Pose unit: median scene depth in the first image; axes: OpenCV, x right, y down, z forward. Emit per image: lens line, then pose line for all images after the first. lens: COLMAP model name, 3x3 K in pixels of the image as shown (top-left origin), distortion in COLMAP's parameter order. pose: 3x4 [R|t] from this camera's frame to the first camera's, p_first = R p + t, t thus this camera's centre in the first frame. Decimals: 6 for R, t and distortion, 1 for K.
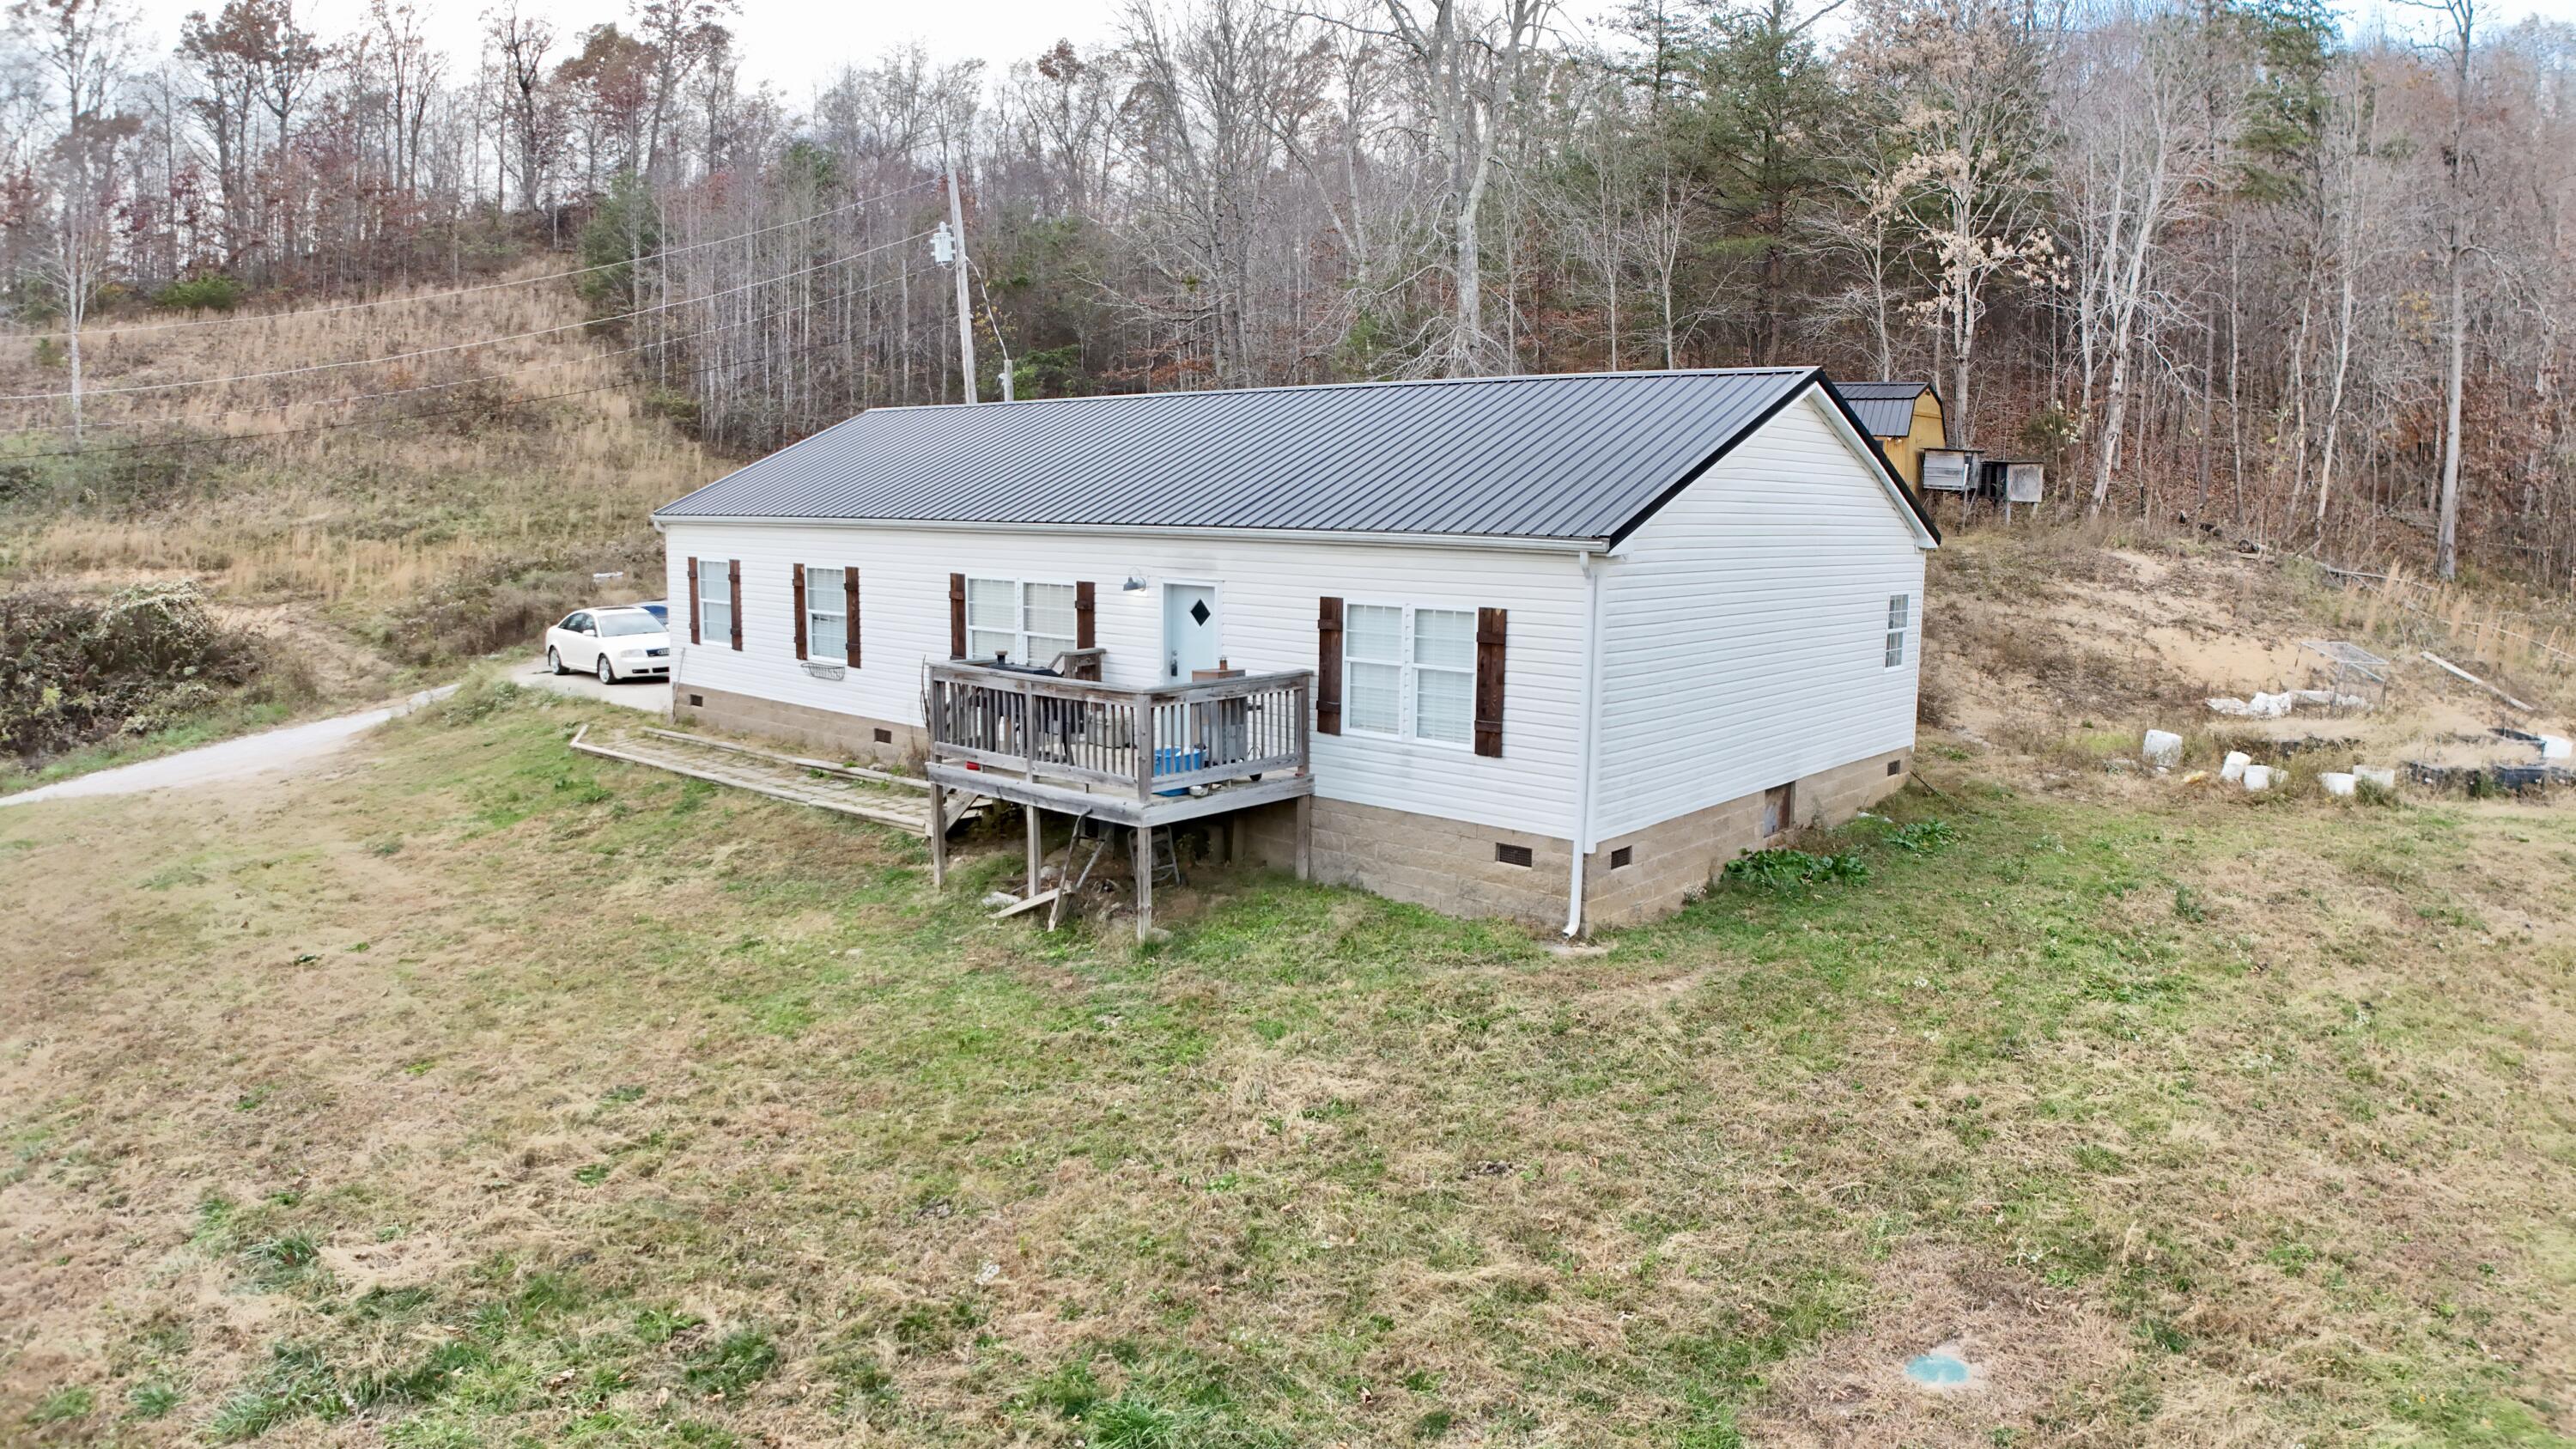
lens RADIAL K [[1547.6, 0, 1285.2], [0, 1547.6, 728.7], [0, 0, 1]] dist [-0.089702, -0.000246]
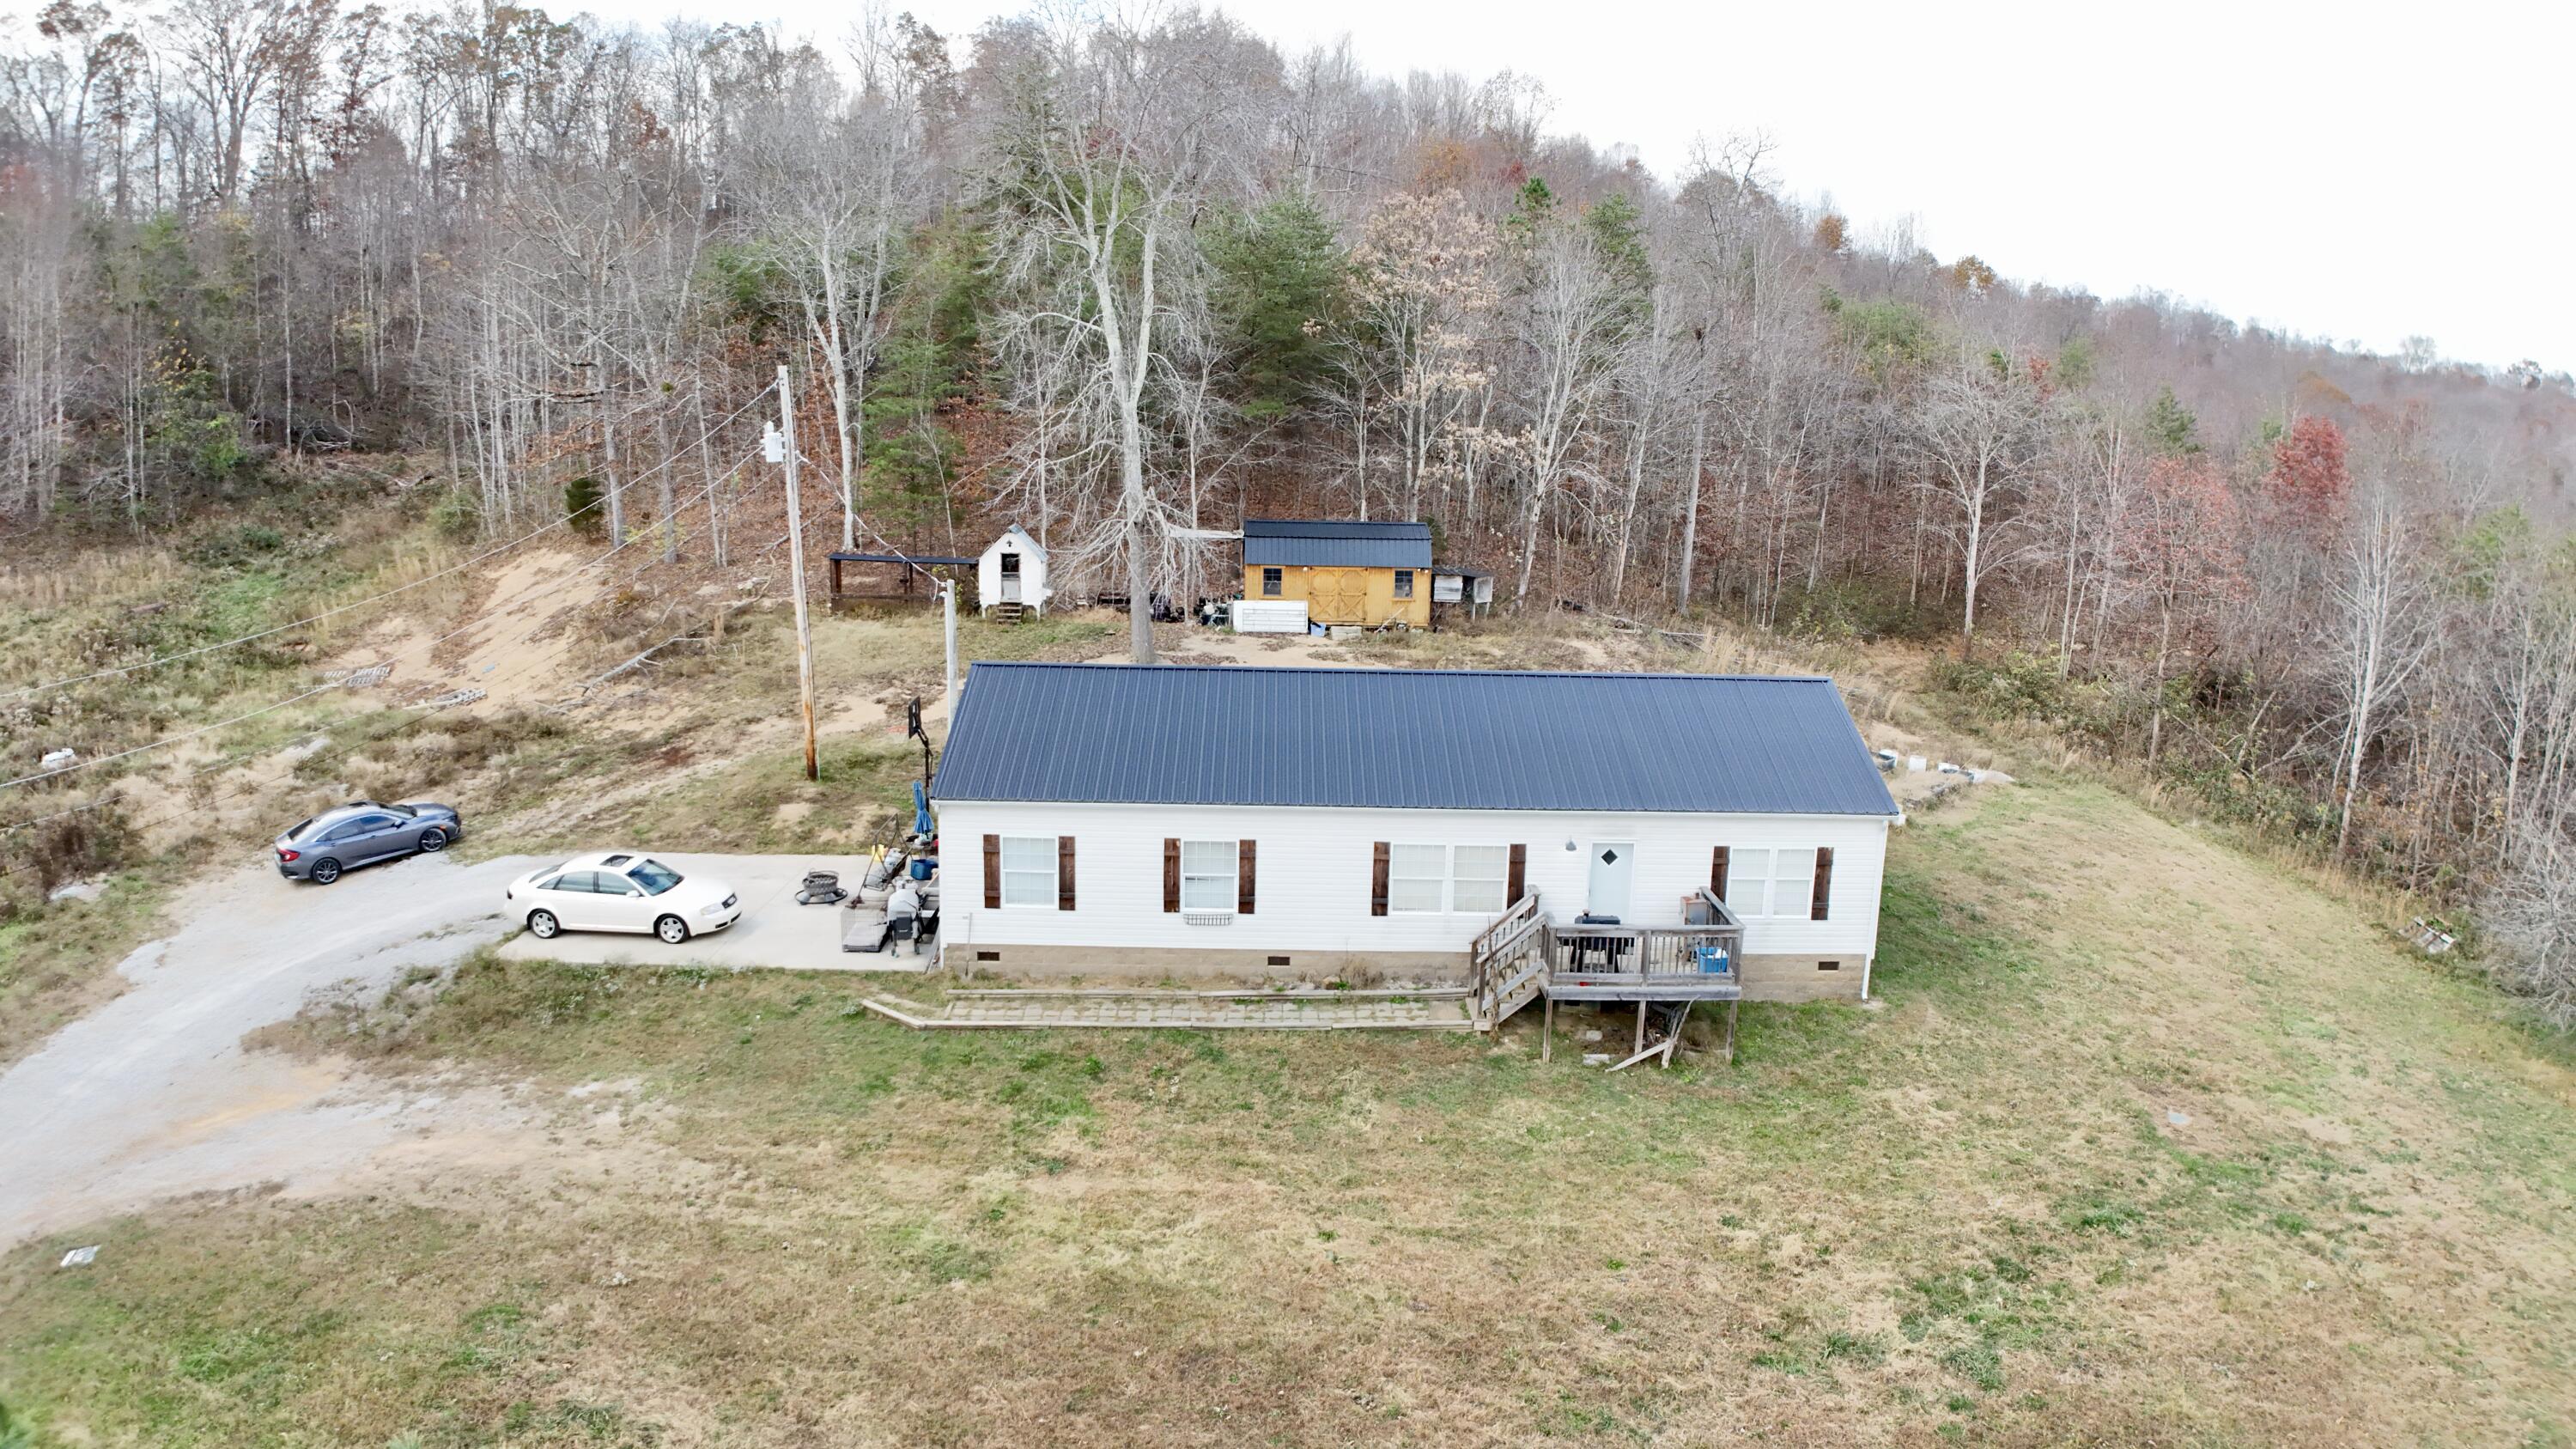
lens RADIAL K [[1547.6, 0, 1288.4], [0, 1547.6, 715.9], [0, 0, 1]] dist [-0.089702, -0.000246]
pose [[0.743346, -0.124944, 0.657134, -1.078651], [0.088511, 0.992134, 0.088515, -0.314932], [-0.663025, -0.007634, 0.748558, -0.003545]]
